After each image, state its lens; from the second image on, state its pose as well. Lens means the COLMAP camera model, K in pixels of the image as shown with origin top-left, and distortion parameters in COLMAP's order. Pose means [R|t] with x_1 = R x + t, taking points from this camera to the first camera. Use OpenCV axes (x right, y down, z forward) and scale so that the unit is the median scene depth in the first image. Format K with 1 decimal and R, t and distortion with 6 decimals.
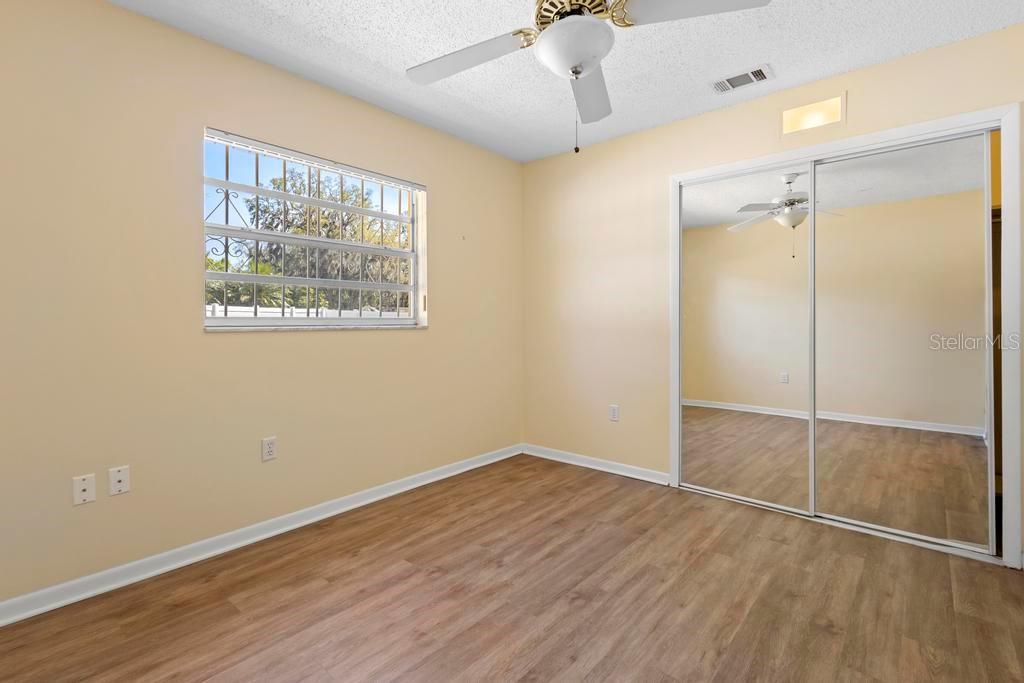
lens RADIAL K [[473.0, 0, 528.3], [0, 473.0, 319.1], [0, 0, 1]] dist [0.012328, -0.000780]
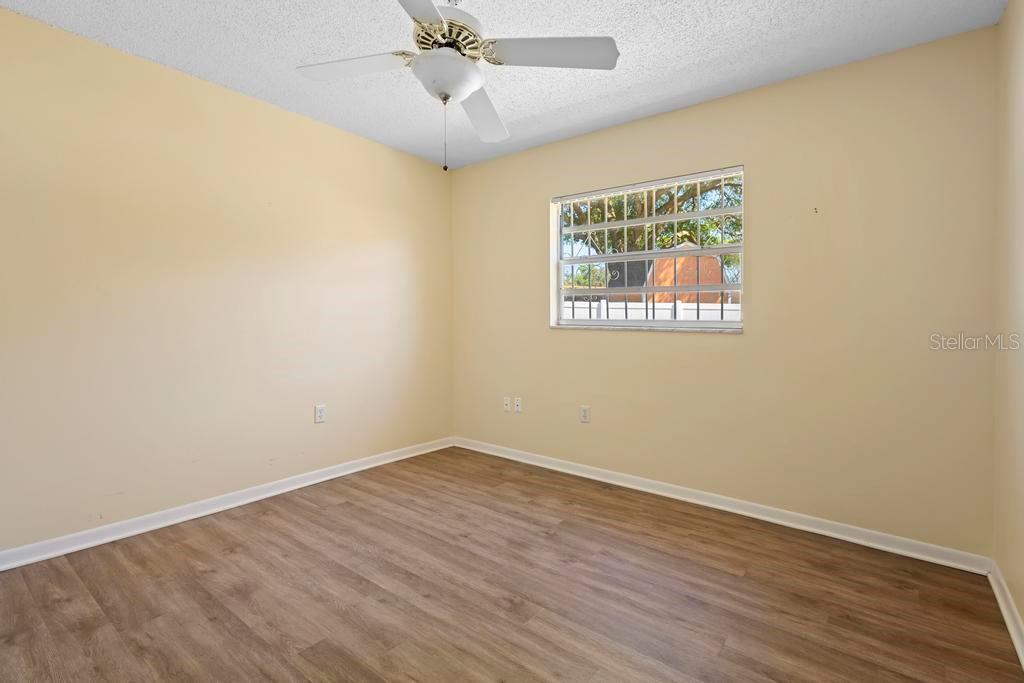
lens RADIAL K [[473.0, 0, 513.7], [0, 473.0, 333.7], [0, 0, 1]] dist [0.012328, -0.000780]
pose [[0.039412, 0.029824, -0.998778, 0.928873], [-0.008834, 0.999526, 0.029498, -0.001159], [0.999184, 0.007661, 0.039657, 0.830522]]
